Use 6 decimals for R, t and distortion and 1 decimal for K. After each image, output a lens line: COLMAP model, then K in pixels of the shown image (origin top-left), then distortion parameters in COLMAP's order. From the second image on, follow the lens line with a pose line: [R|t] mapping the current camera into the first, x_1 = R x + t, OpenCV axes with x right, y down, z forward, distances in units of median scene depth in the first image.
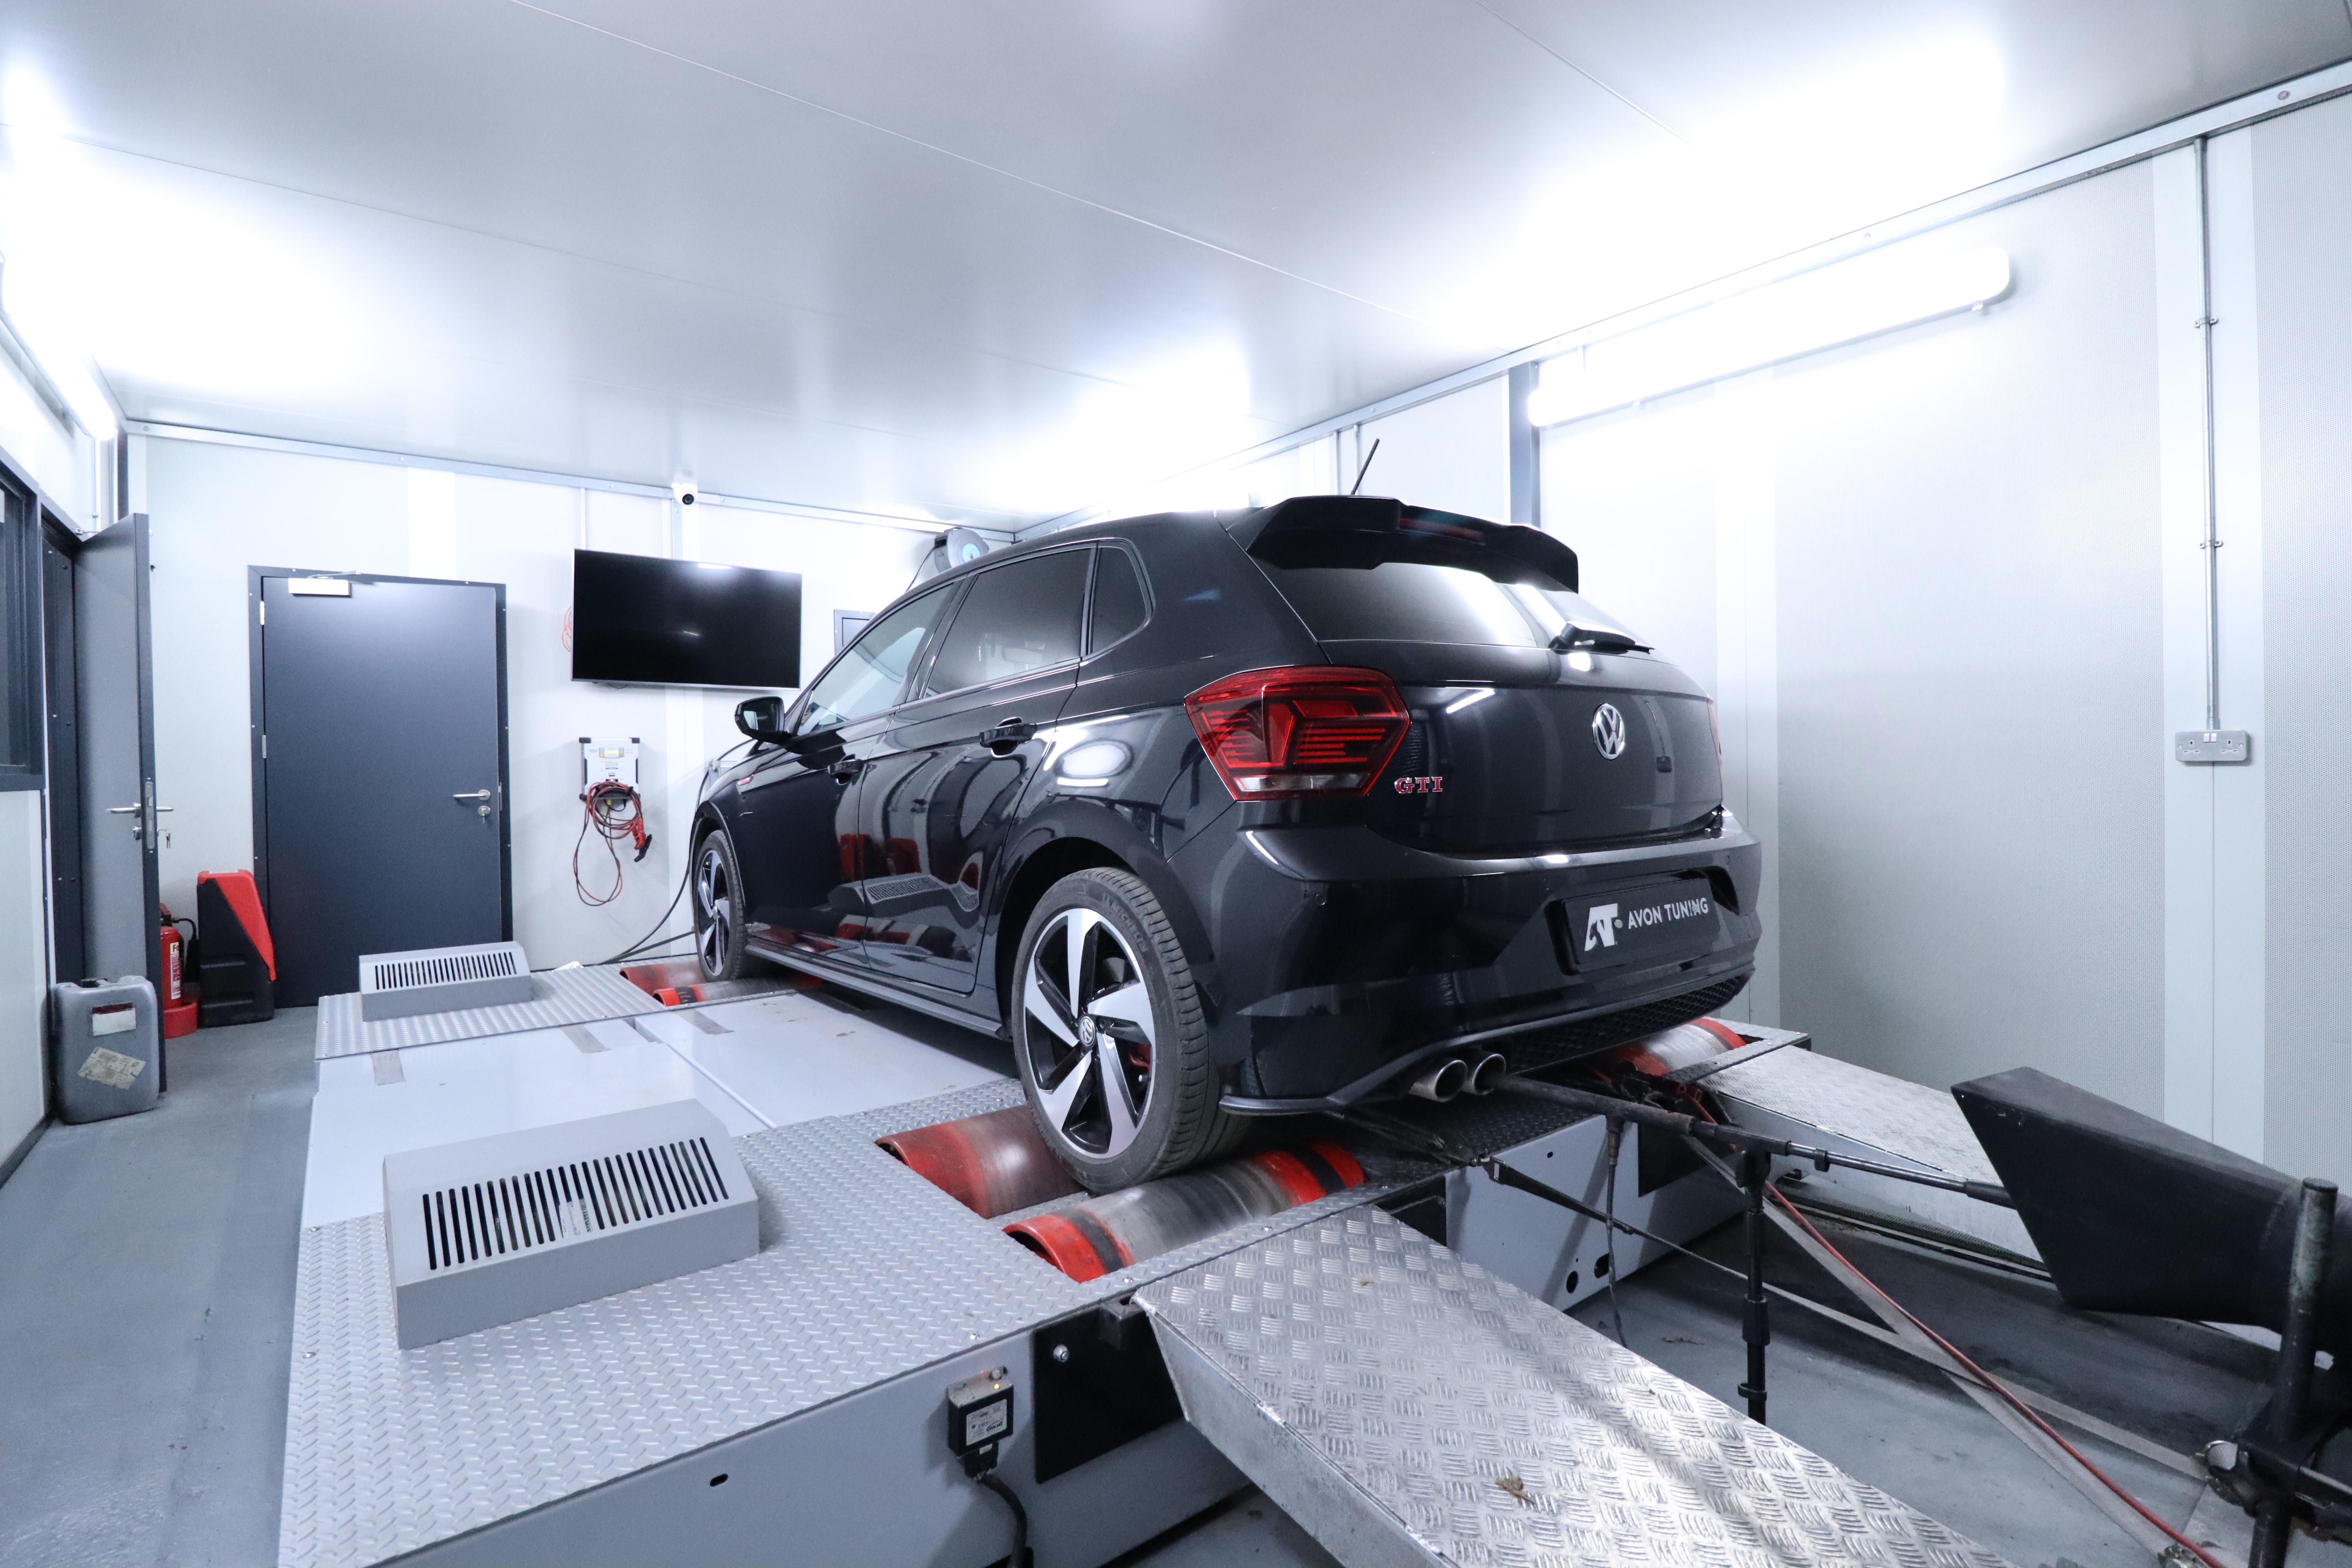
lens RADIAL K [[1084.7, 0, 1176.0], [0, 1084.7, 770.6], [0, 0, 1]] dist [0.000773, -0.000581]
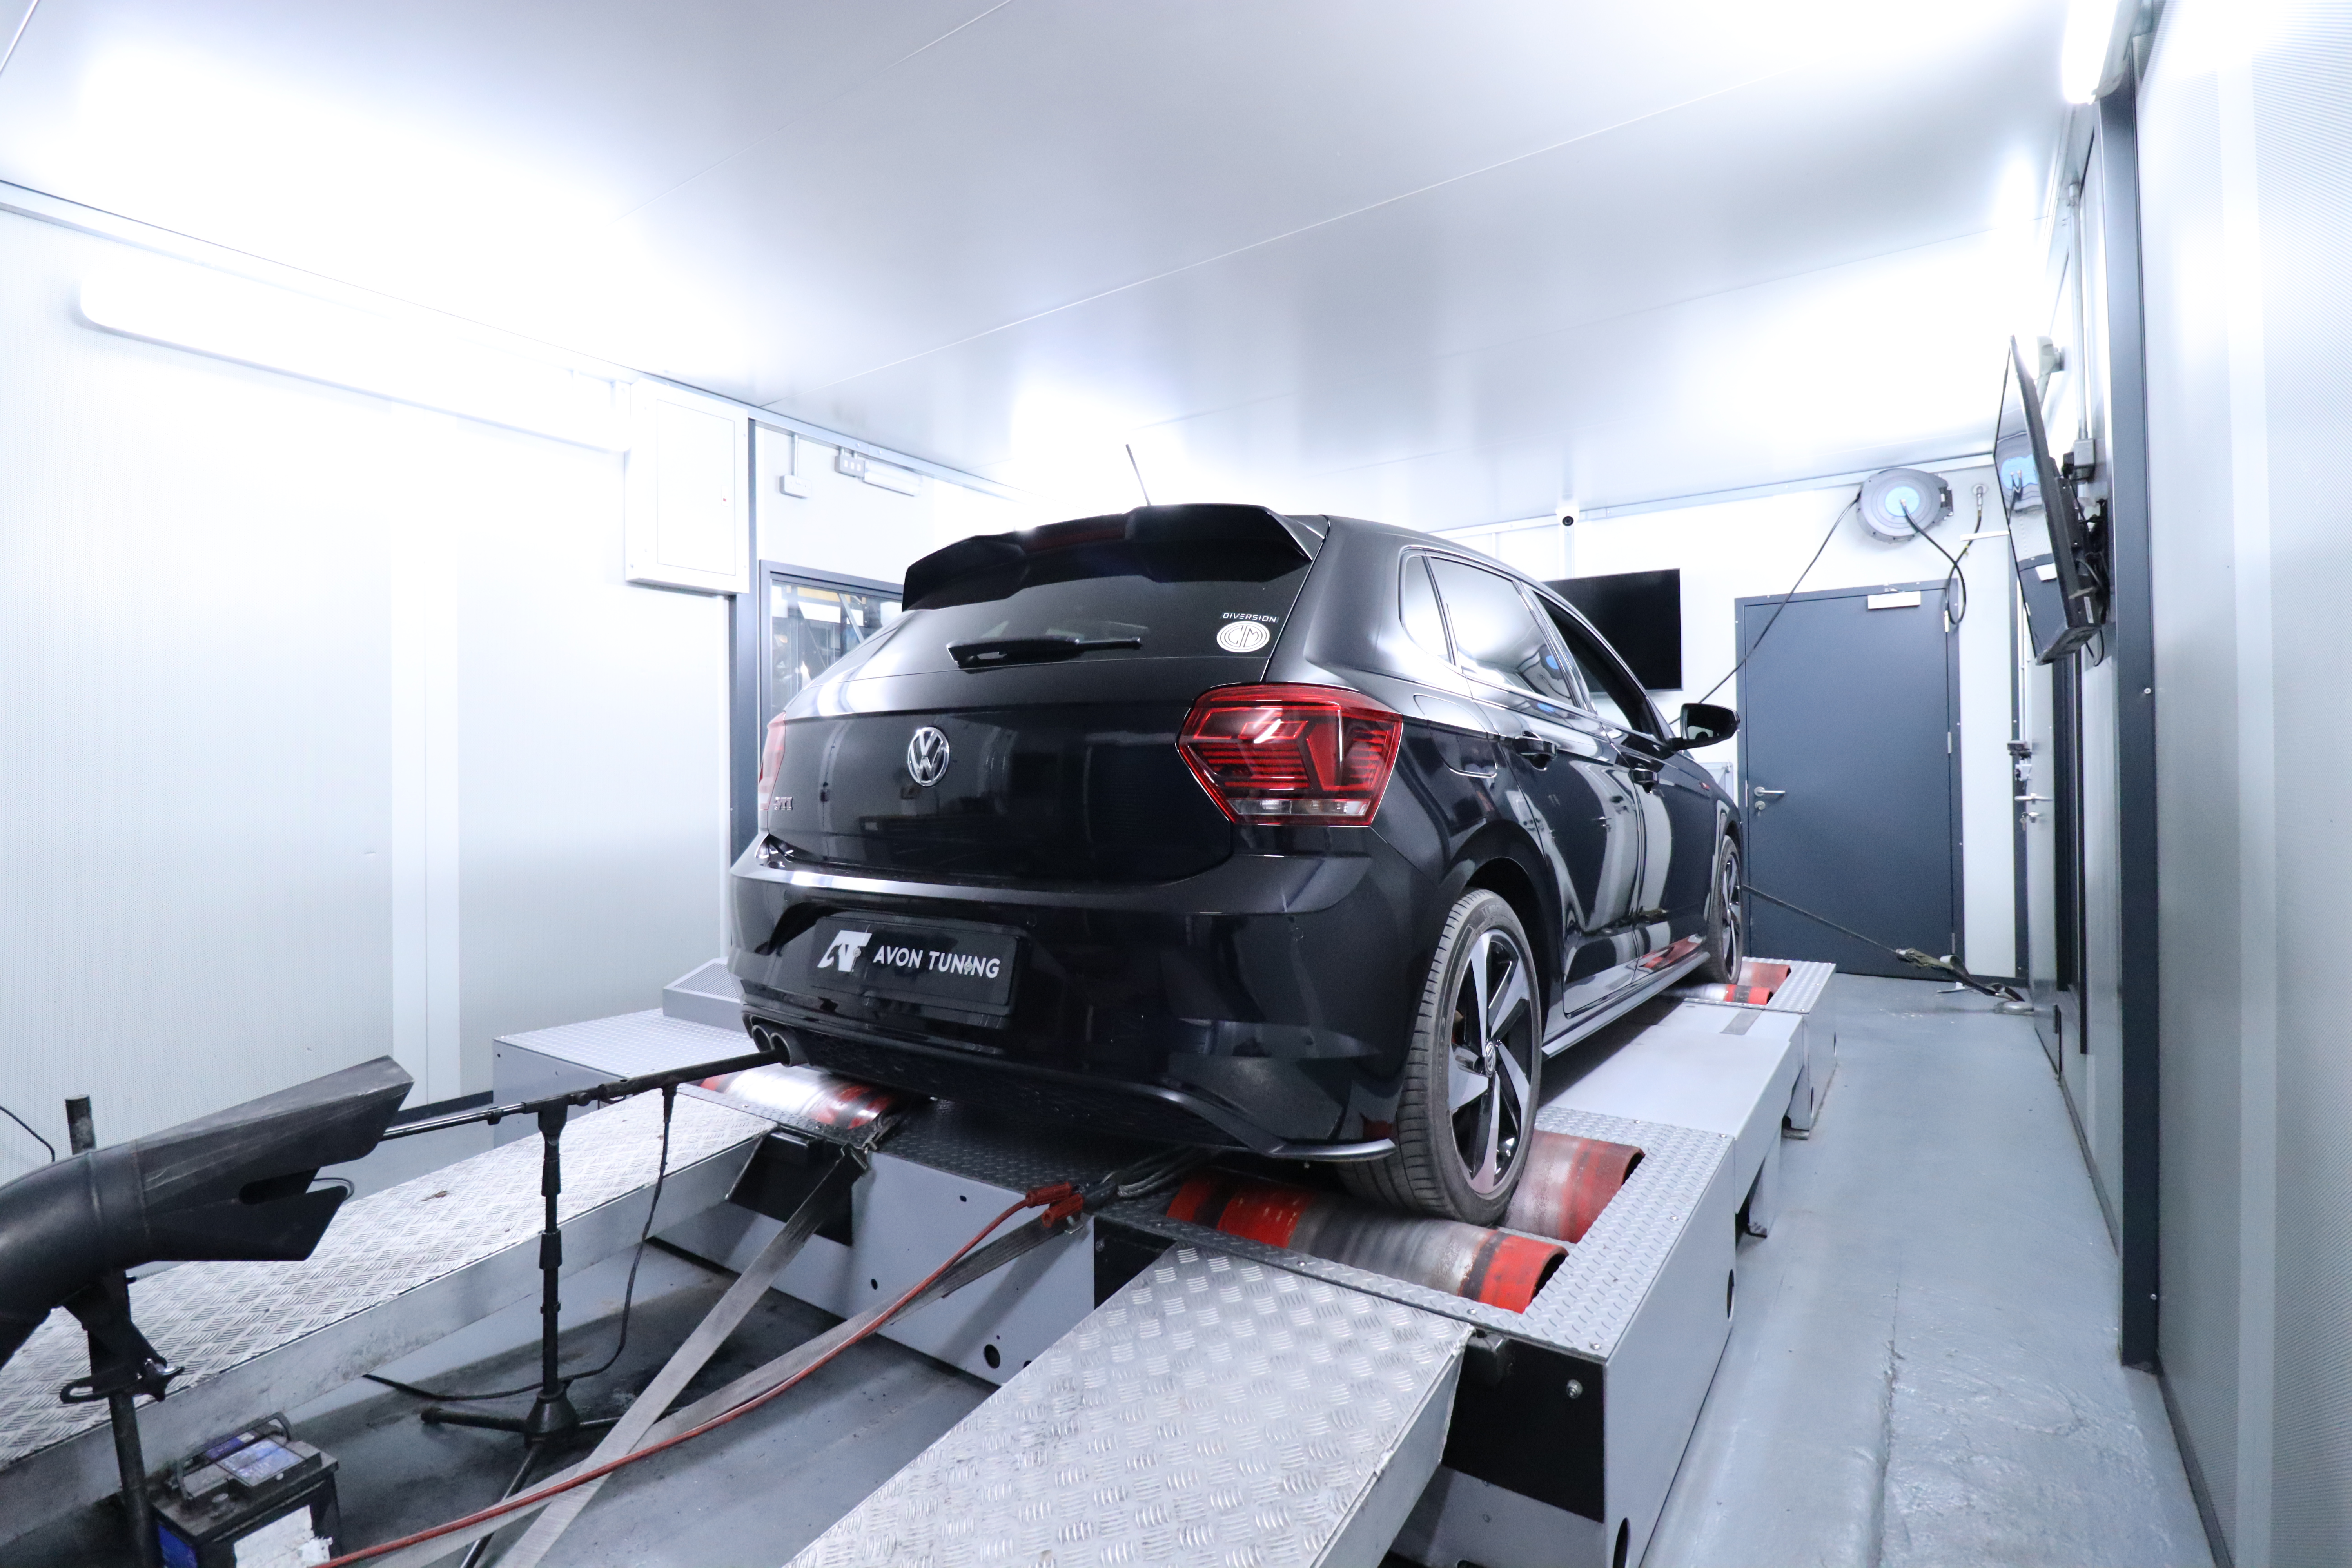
lens RADIAL K [[1084.7, 0, 1179.3], [0, 1084.7, 787.0], [0, 0, 1]] dist [0.000773, -0.000581]
pose [[0.303065, 0.019978, -0.952760, 1.372881], [-0.004542, 0.999799, 0.019520, -0.028340], [0.952959, -0.001588, 0.303095, 0.941505]]
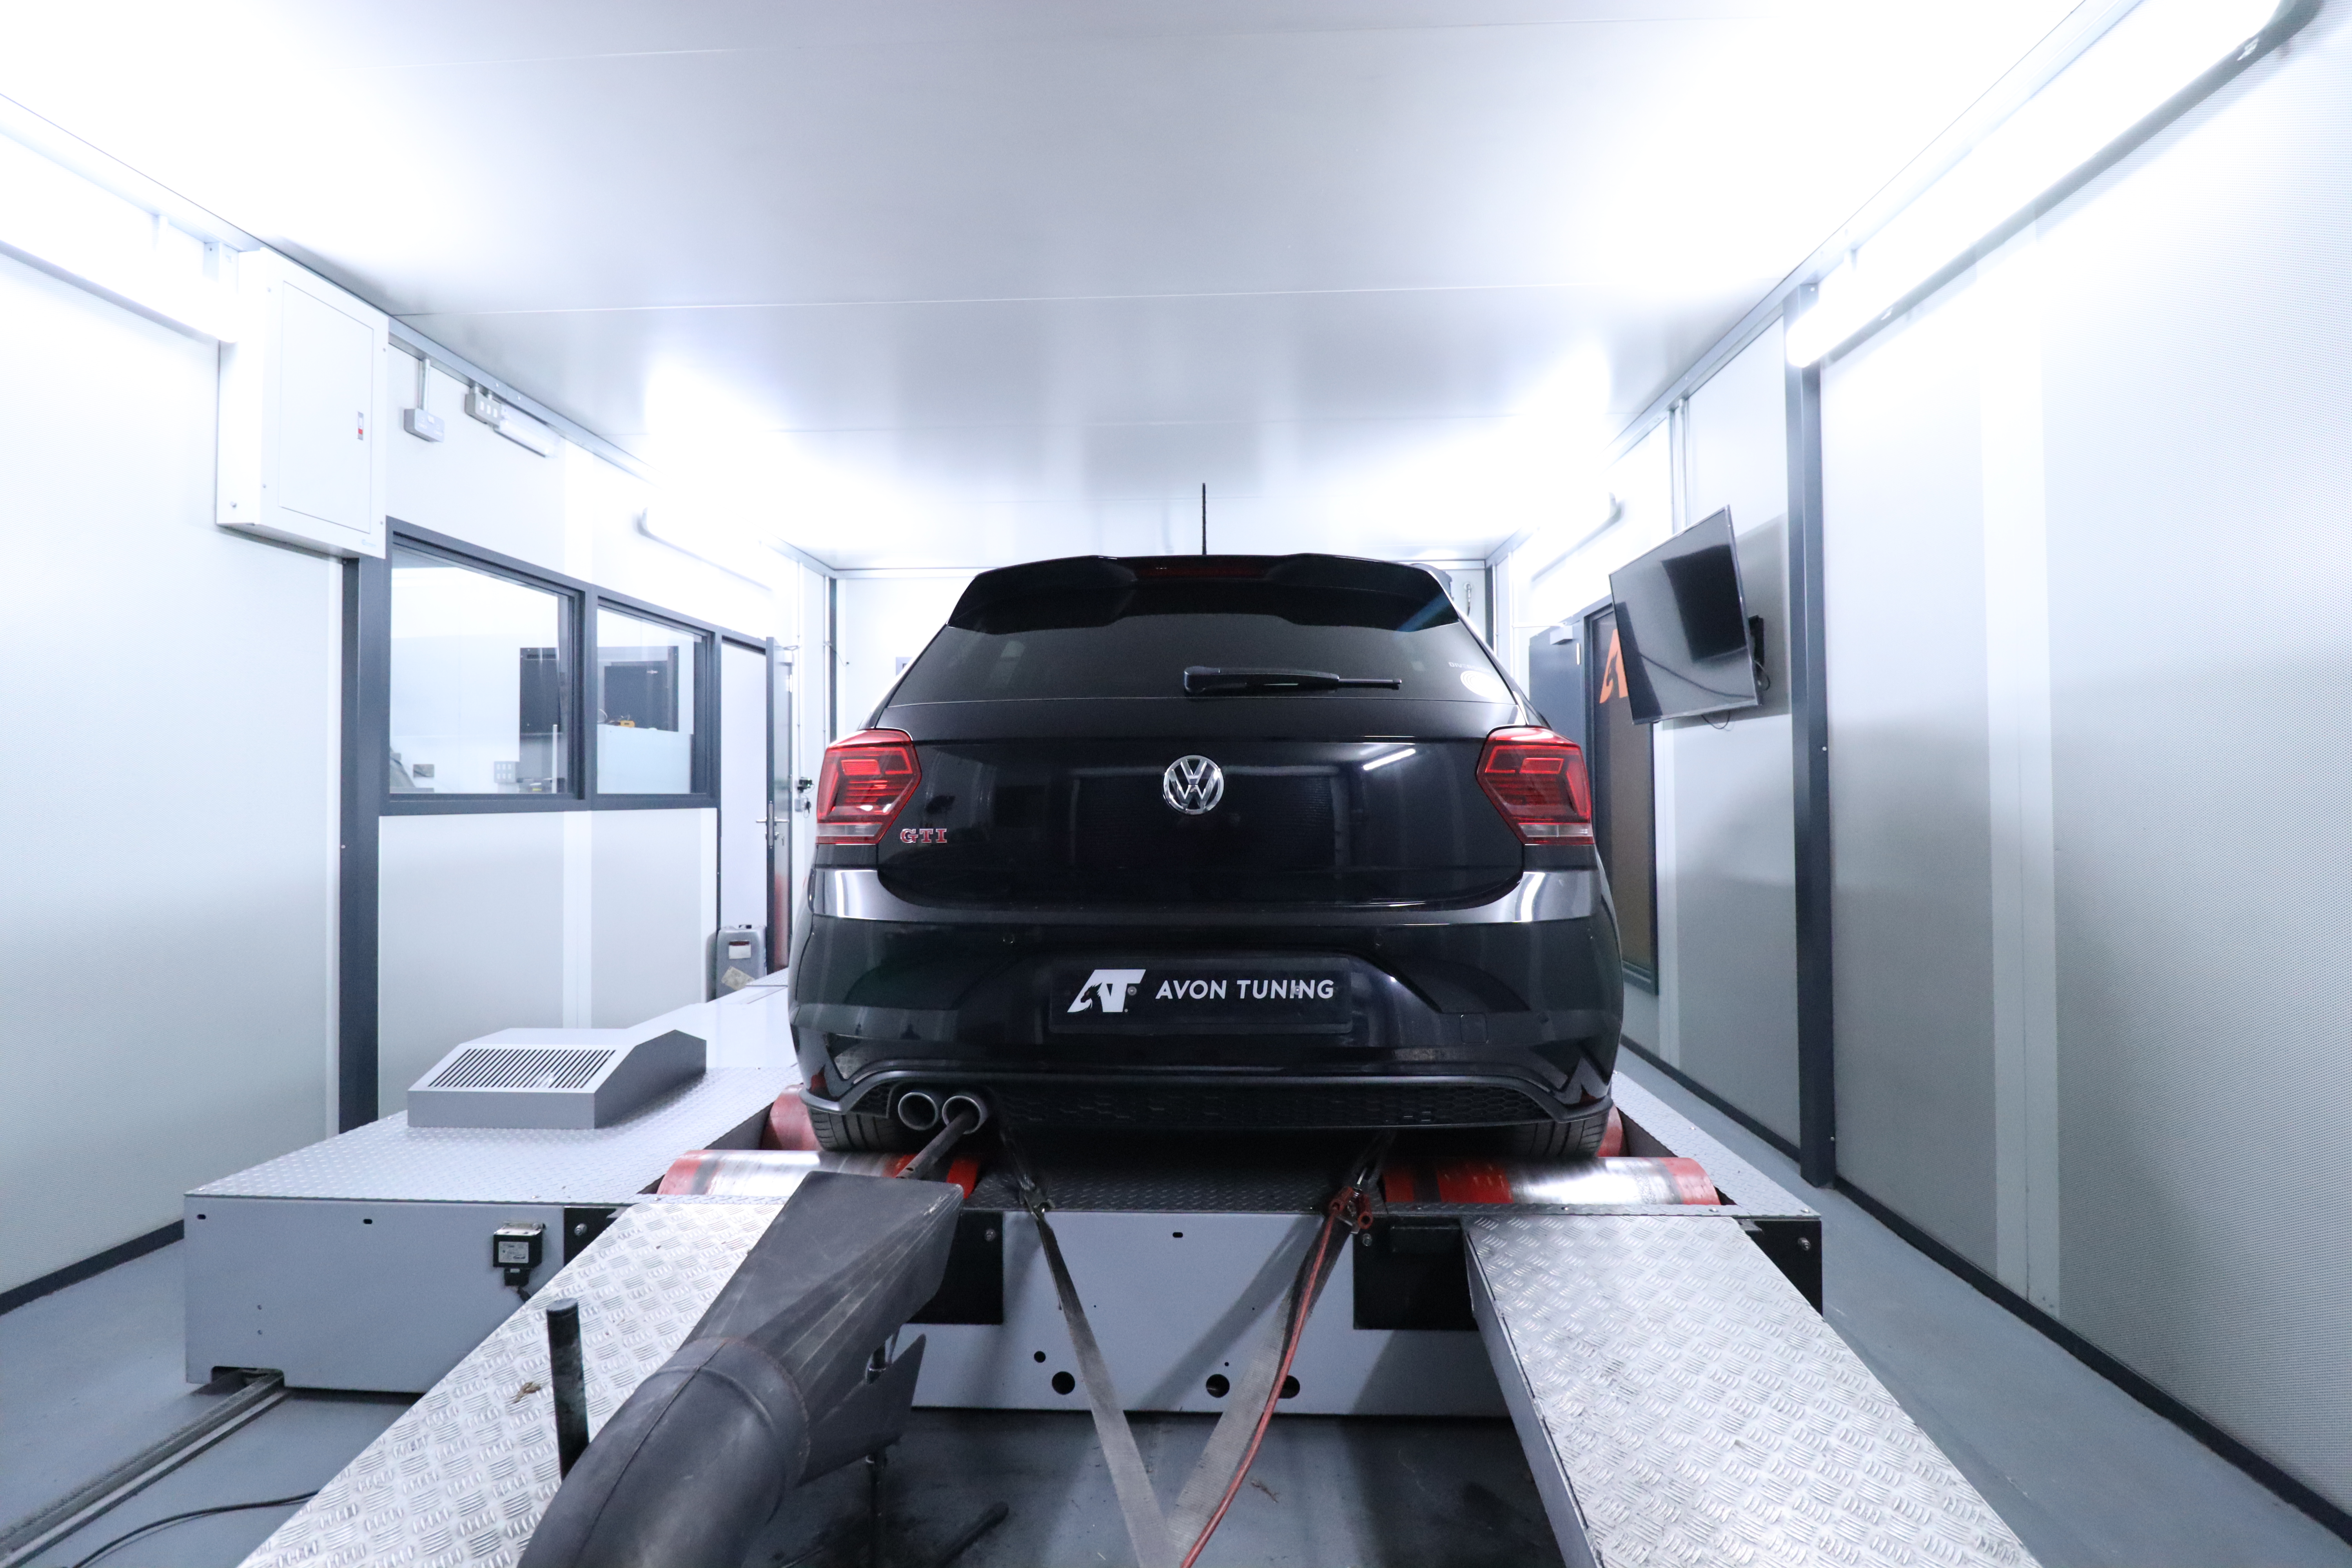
lens RADIAL K [[1084.7, 0, 1185.8], [0, 1084.7, 778.2], [0, 0, 1]] dist [0.000773, -0.000581]
pose [[0.763541, -0.000224, -0.645759, 1.007154], [-0.010035, 0.999875, -0.012212, -0.030535], [0.645681, 0.015805, 0.763444, 0.298392]]
